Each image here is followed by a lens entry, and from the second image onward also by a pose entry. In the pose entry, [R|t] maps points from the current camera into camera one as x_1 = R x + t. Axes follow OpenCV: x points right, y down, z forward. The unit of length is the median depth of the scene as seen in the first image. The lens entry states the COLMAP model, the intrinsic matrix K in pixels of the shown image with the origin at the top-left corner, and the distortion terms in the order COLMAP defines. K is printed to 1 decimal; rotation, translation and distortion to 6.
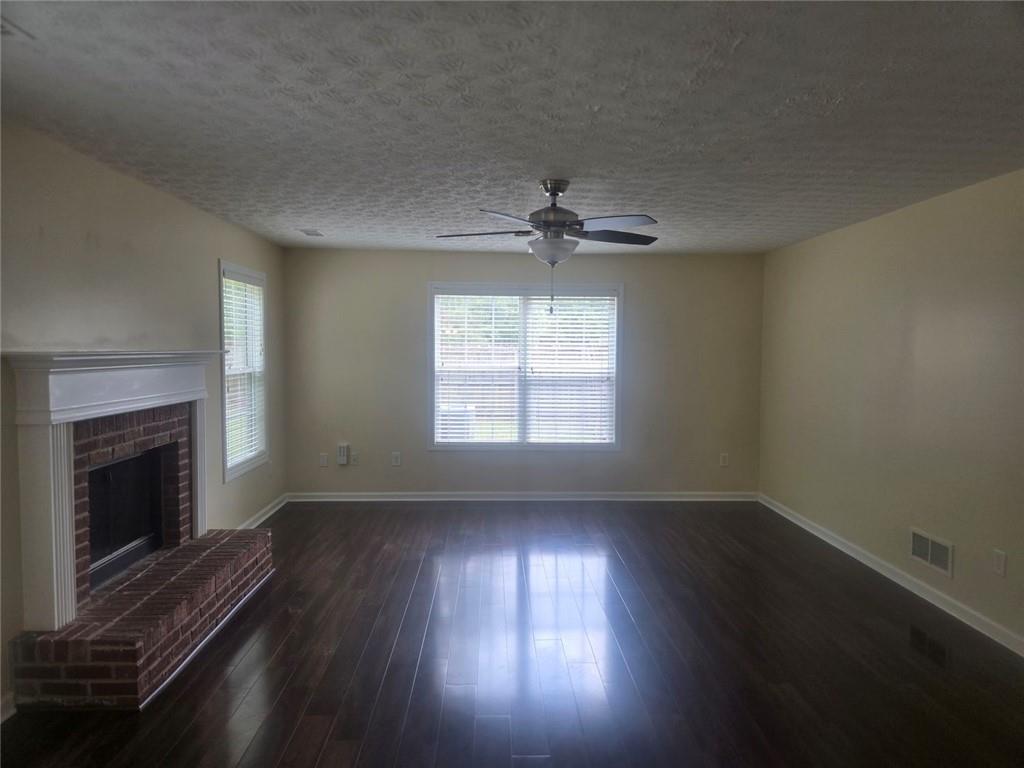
lens RADIAL K [[680.4, 0, 511.7], [0, 680.4, 380.0], [0, 0, 1]] dist [0.035163, -0.020770]
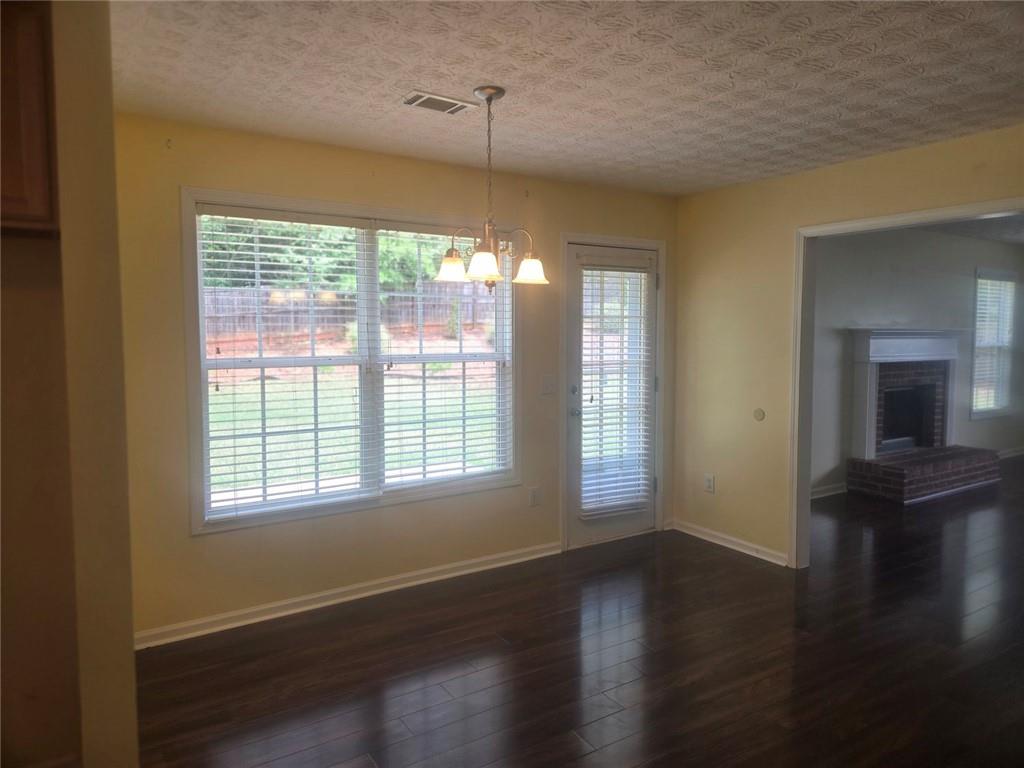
lens RADIAL K [[680.4, 0, 509.9], [0, 680.4, 378.6], [0, 0, 1]] dist [0.035163, -0.020770]
pose [[0.508025, 0.053119, -0.859703, 0.513856], [-0.040322, 0.998469, 0.037866, 0.068700], [0.860398, 0.015428, 0.509389, -0.900570]]
